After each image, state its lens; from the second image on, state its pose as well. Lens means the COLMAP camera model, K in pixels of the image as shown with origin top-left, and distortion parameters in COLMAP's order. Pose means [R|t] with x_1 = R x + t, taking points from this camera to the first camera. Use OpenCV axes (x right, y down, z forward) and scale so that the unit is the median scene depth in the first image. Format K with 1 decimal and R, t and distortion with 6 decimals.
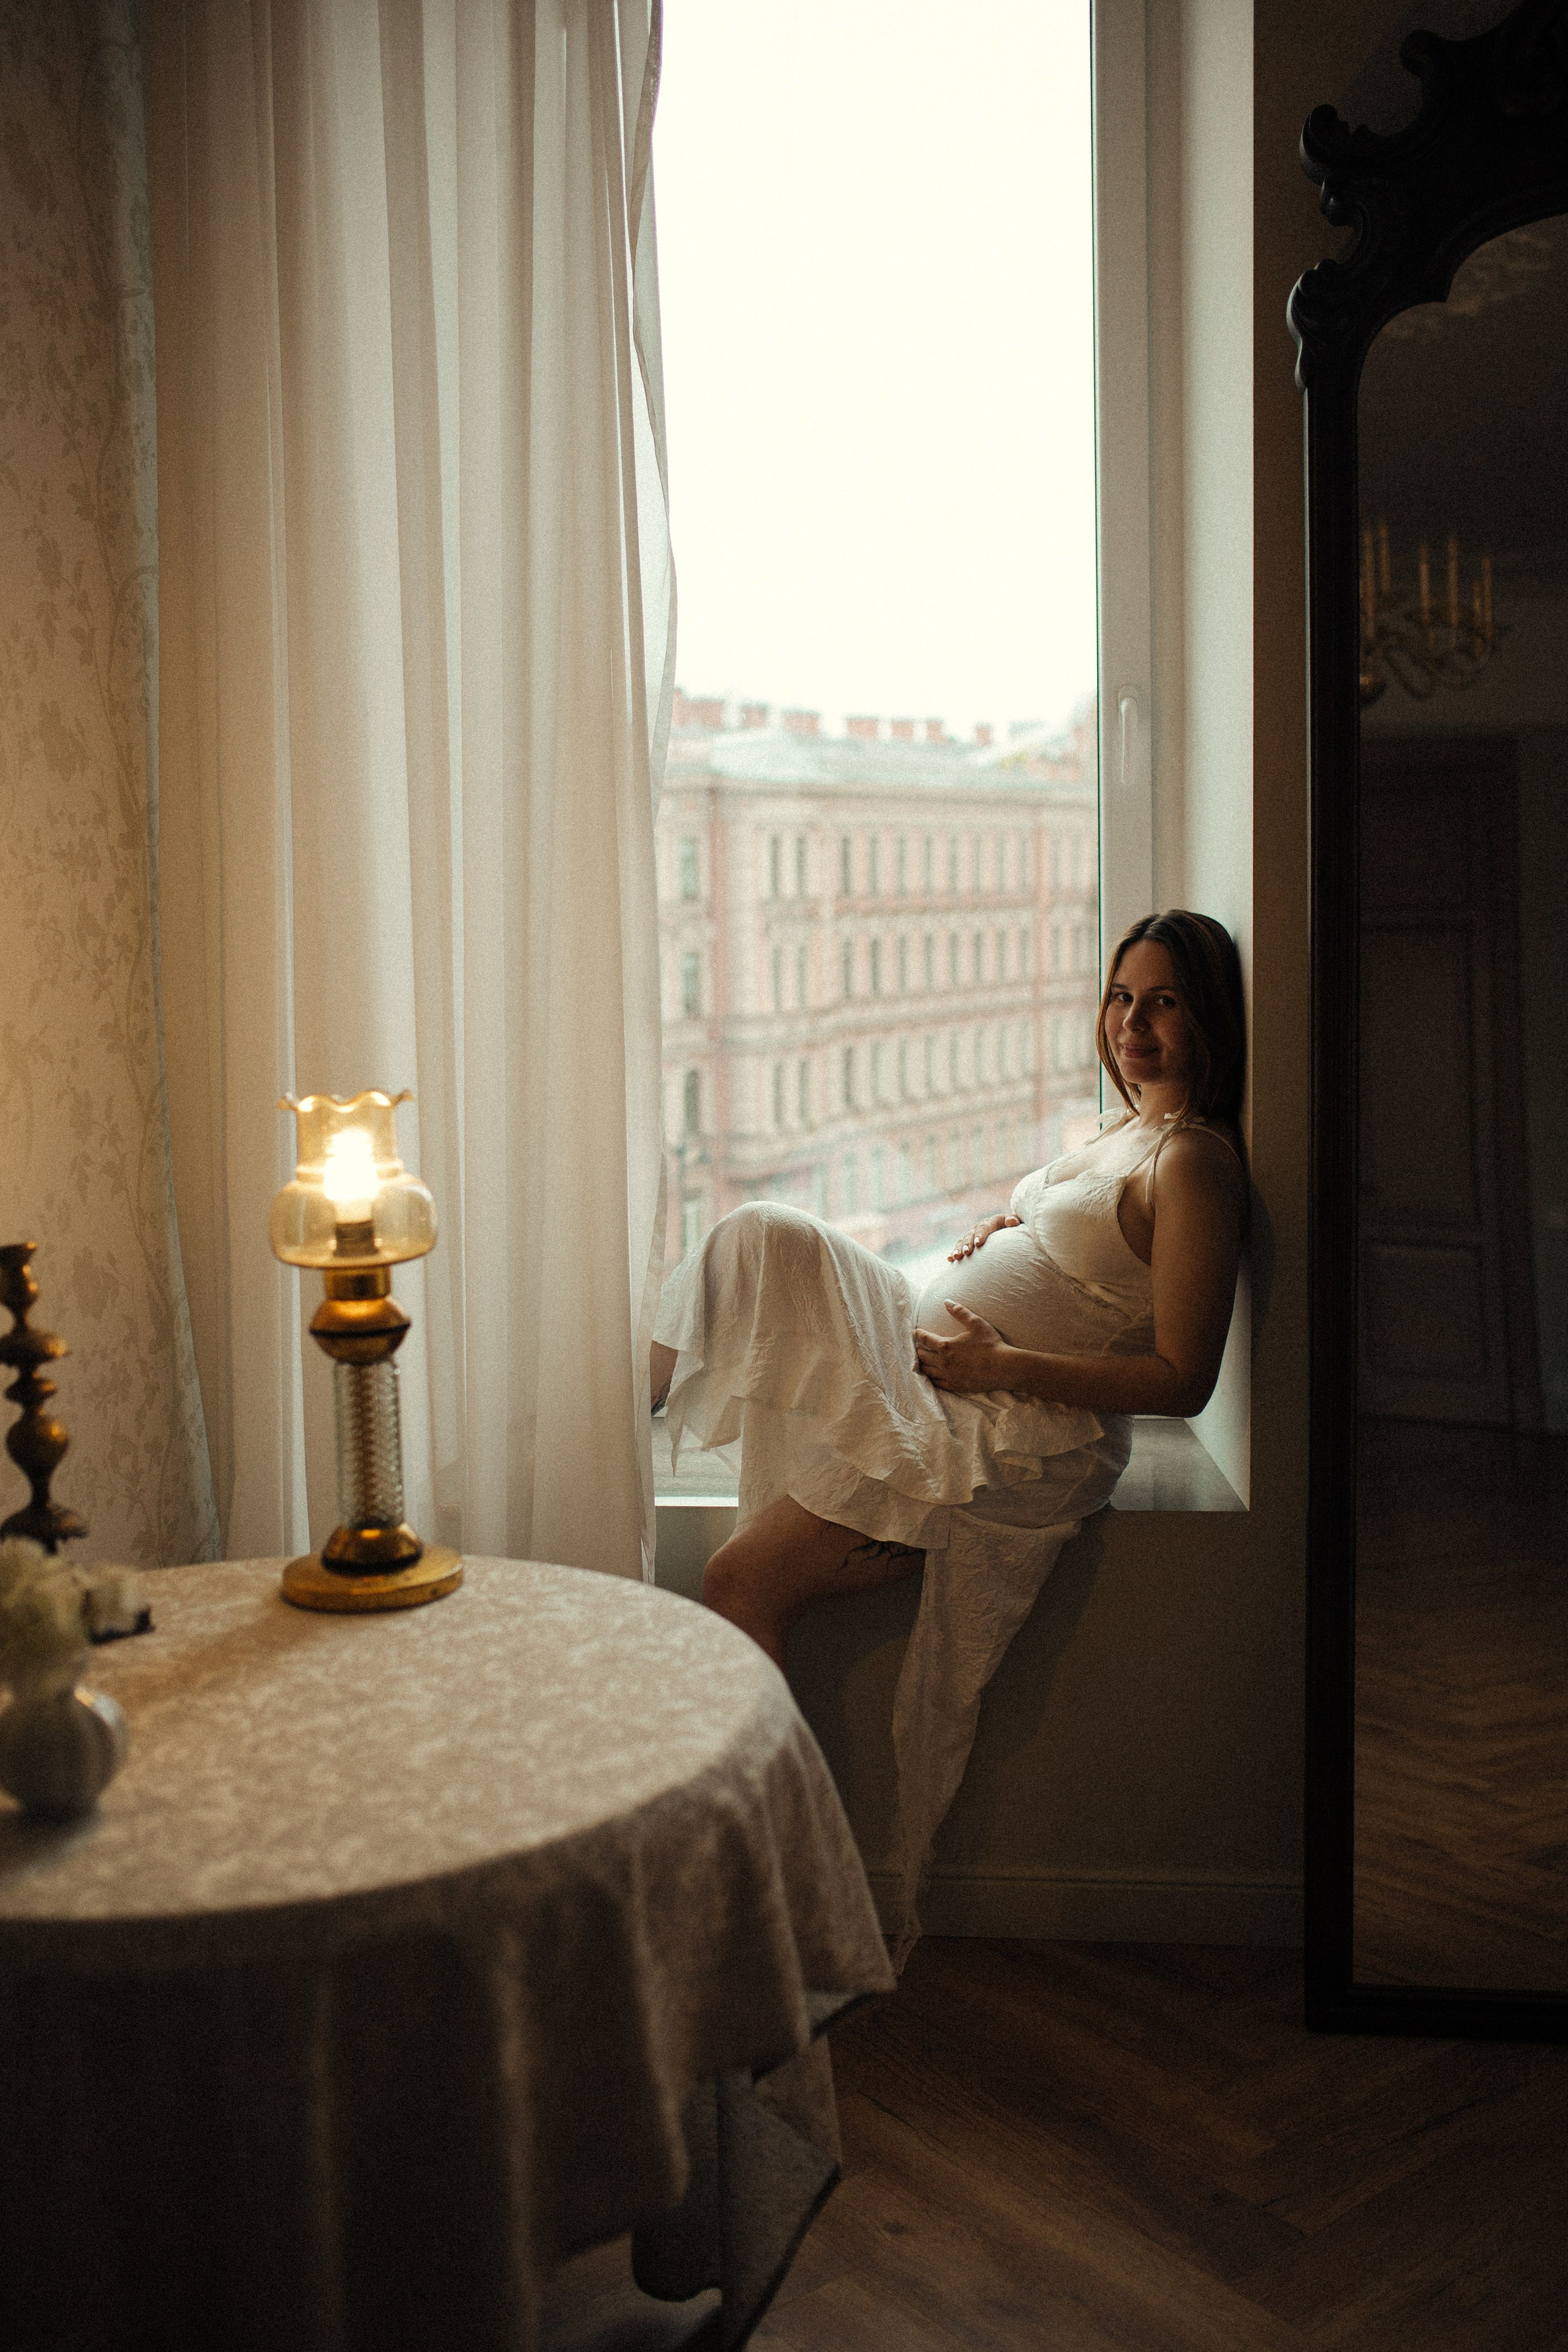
lens RADIAL K [[2365.6, 0, 785.6], [0, 2365.6, 1164.1], [0, 0, 1]] dist [-0.039828, 0.009165]
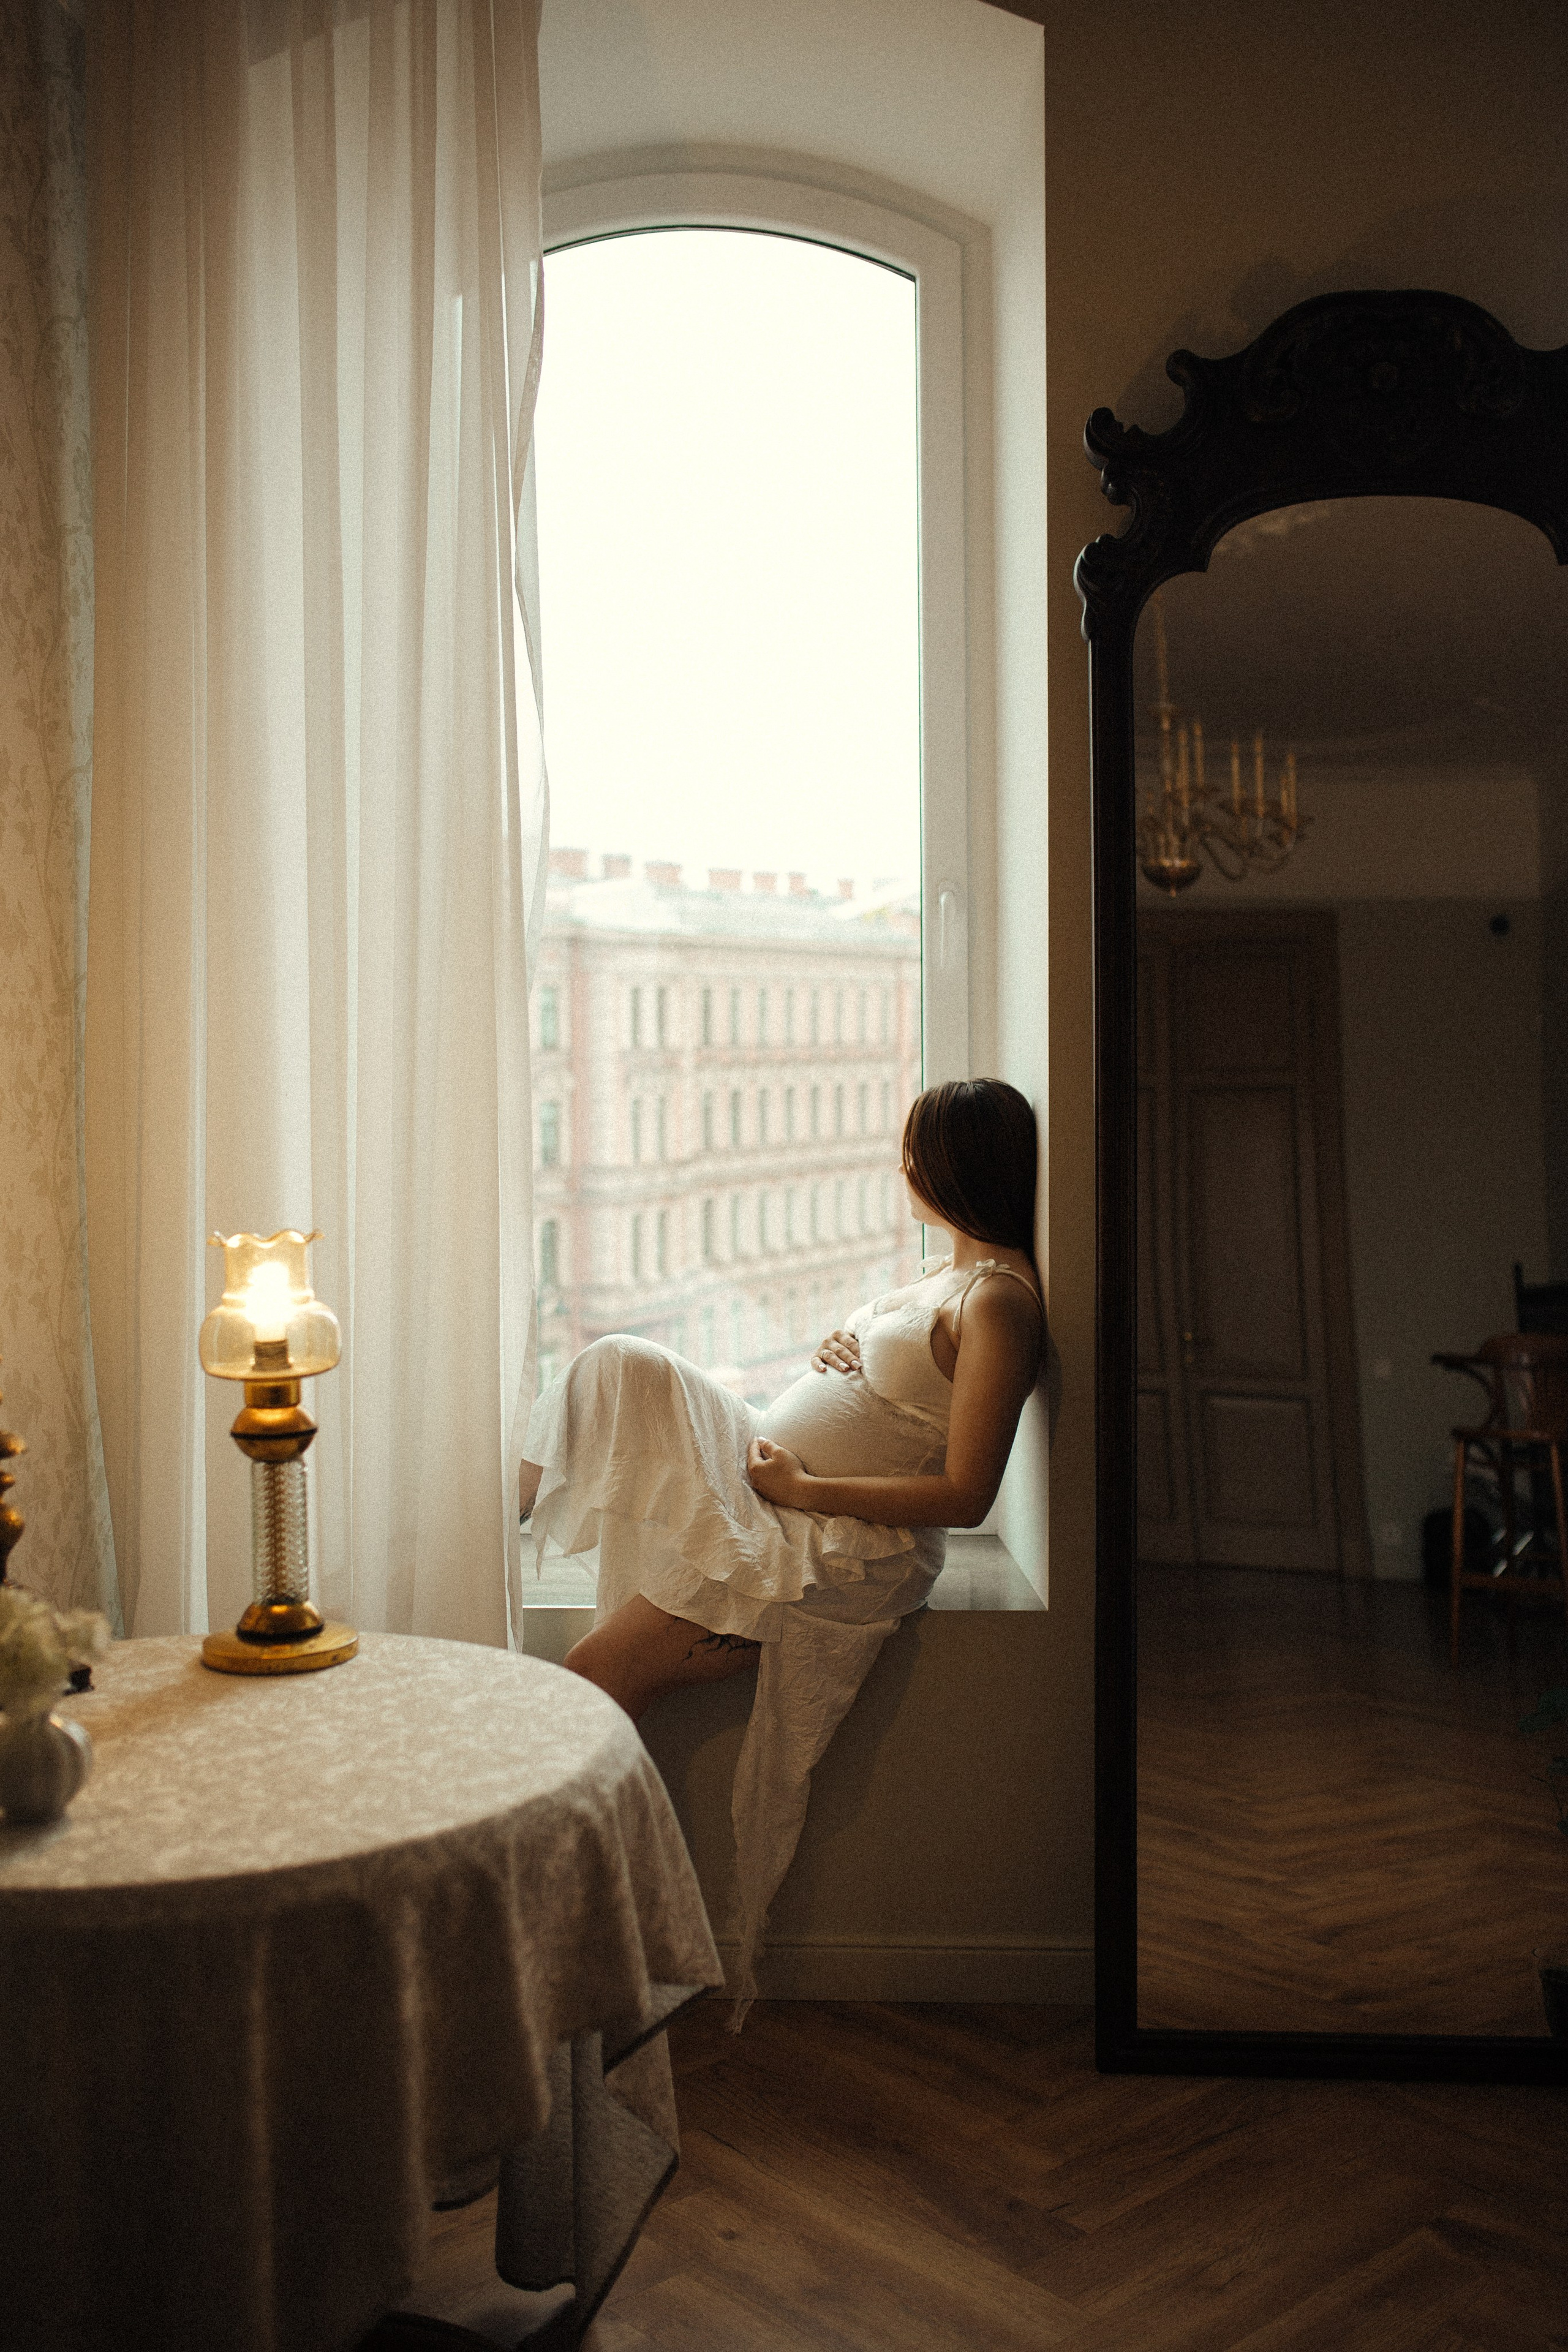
lens RADIAL K [[2386.7, 0, 784.0], [0, 2386.7, 1176.0], [0, 0, 1]] dist [-0.035050, 0.030133]
pose [[0.998263, 0.009241, 0.058186, 0.002710], [-0.005789, 0.998228, -0.059228, 0.010983], [-0.058630, 0.058788, 0.996547, -0.199544]]
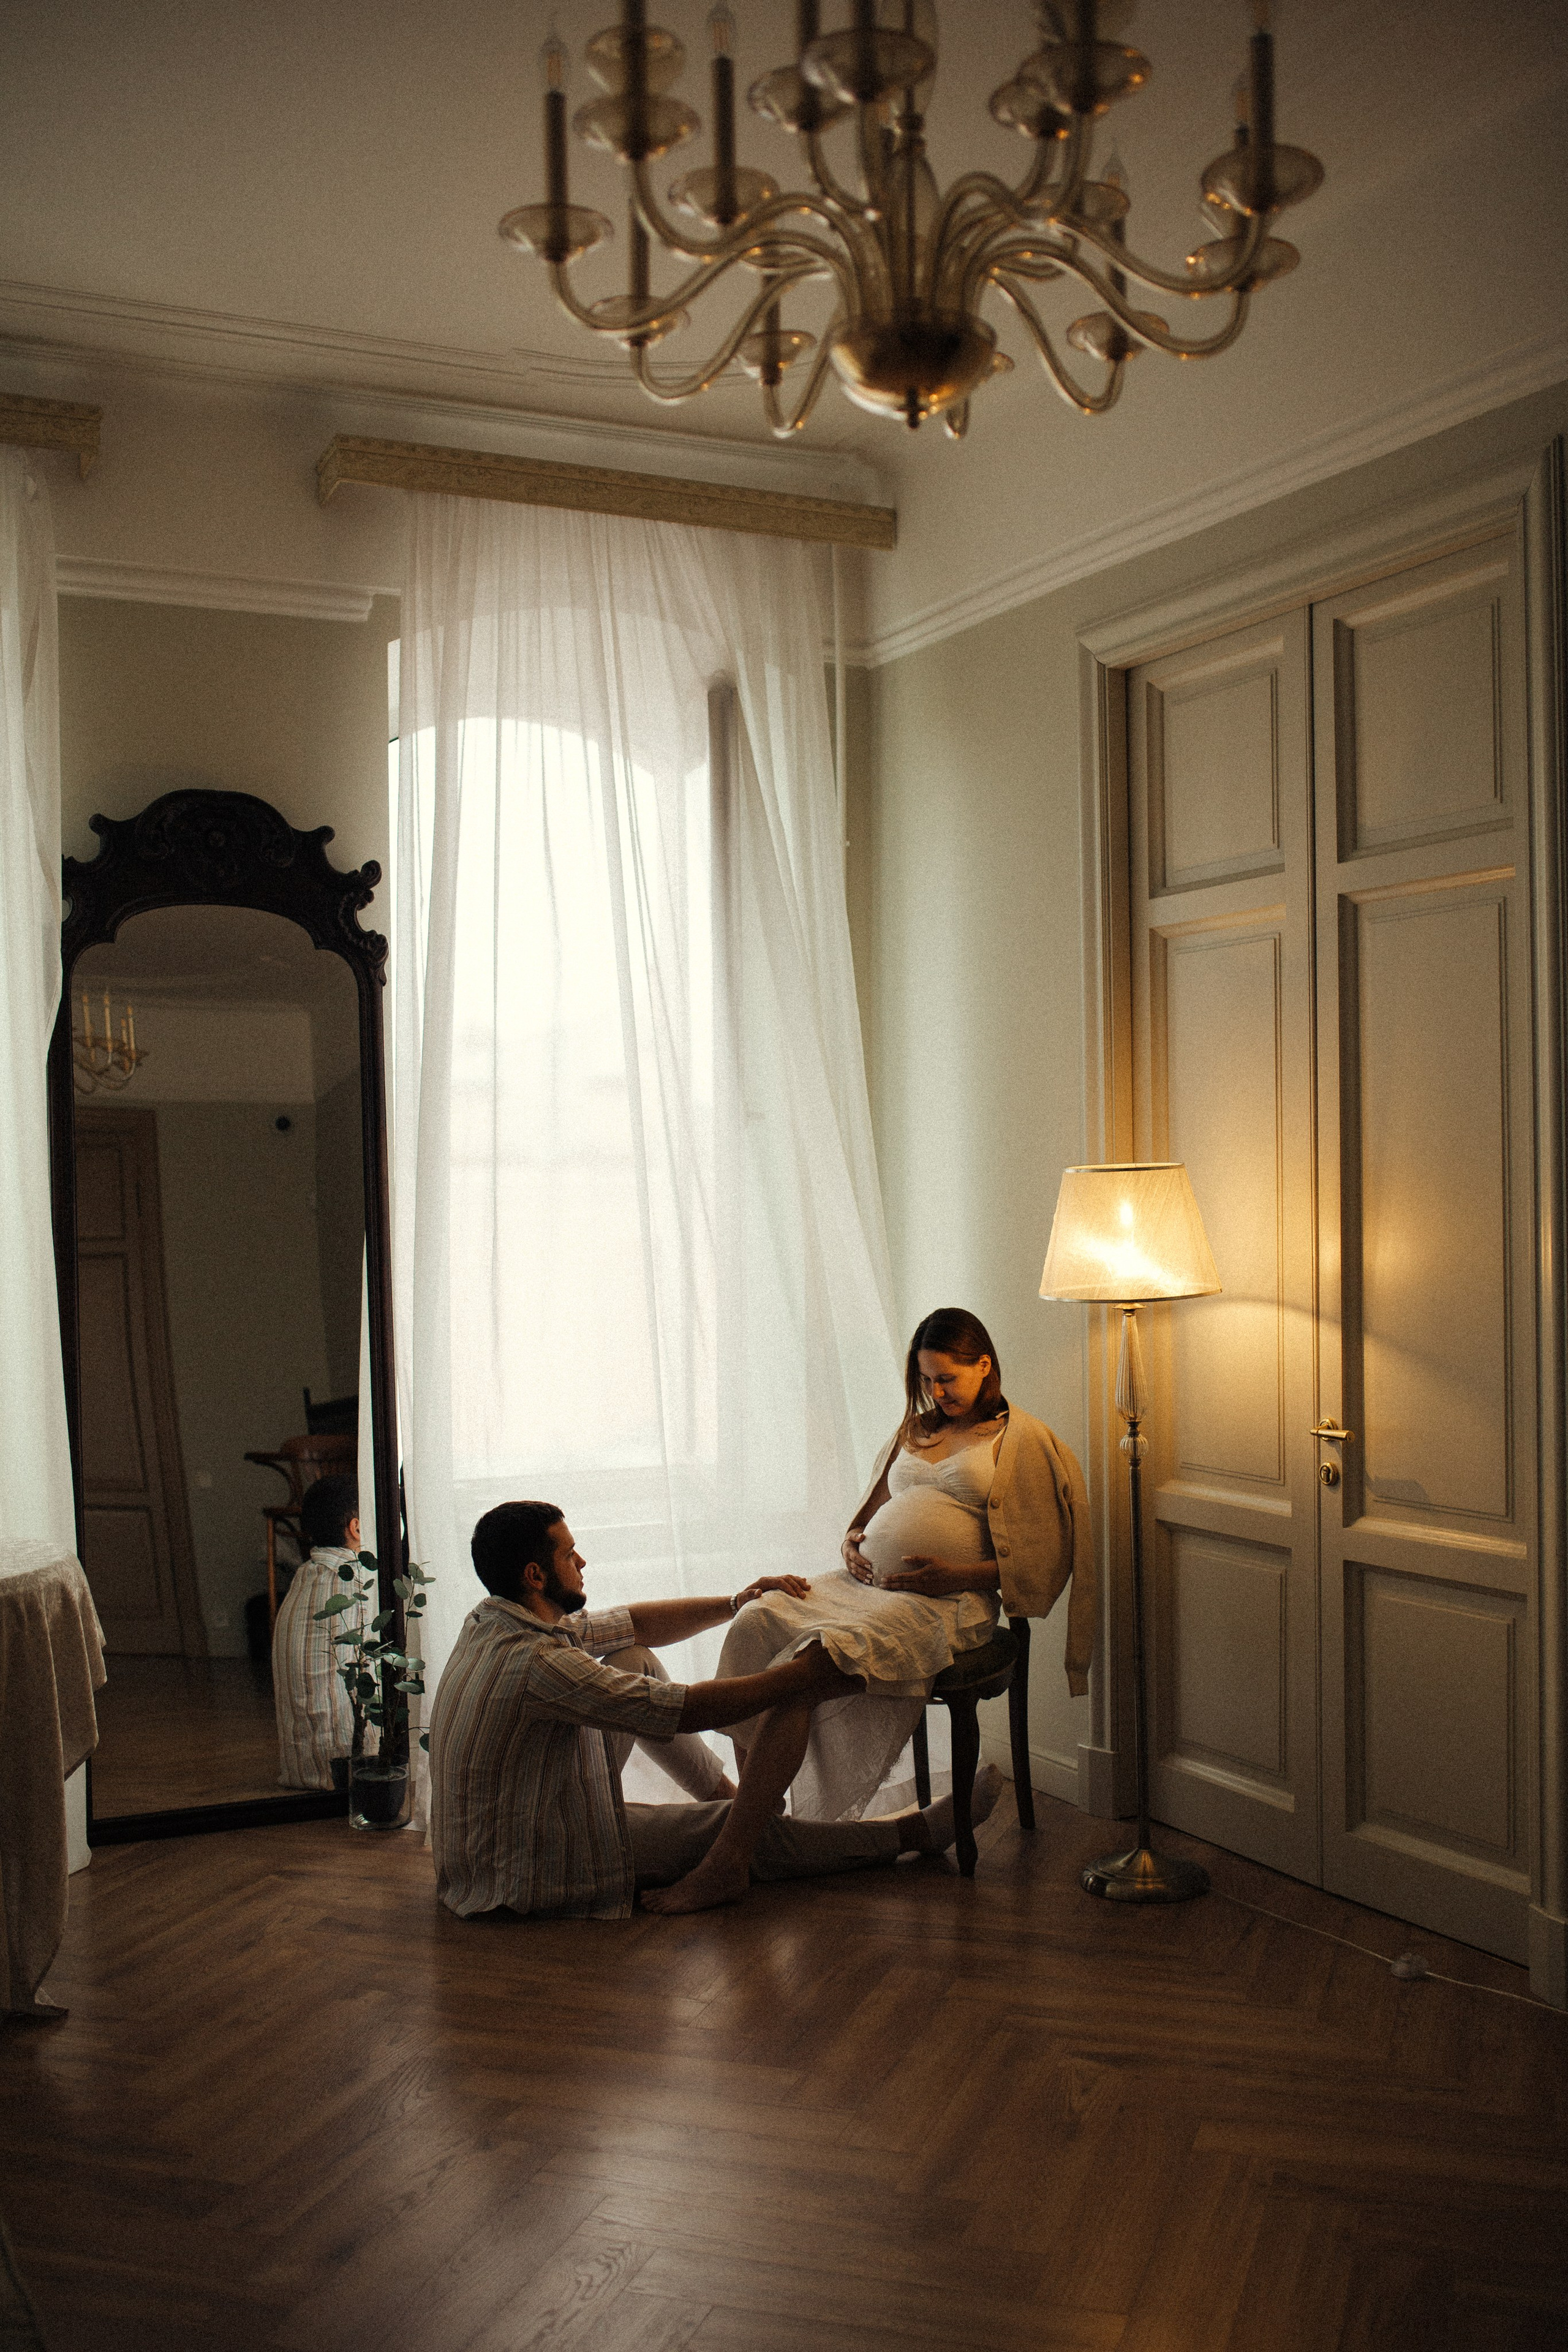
lens RADIAL K [[2337.2, 0, 785.6], [0, 2337.2, 1280.0], [0, 0, 1]] dist [-0.248002, 0.003926]
pose [[0.844516, -0.025580, 0.534918, -0.346147], [0.075528, 0.994564, -0.071681, 0.135249], [-0.530177, 0.100937, 0.841858, -1.124880]]
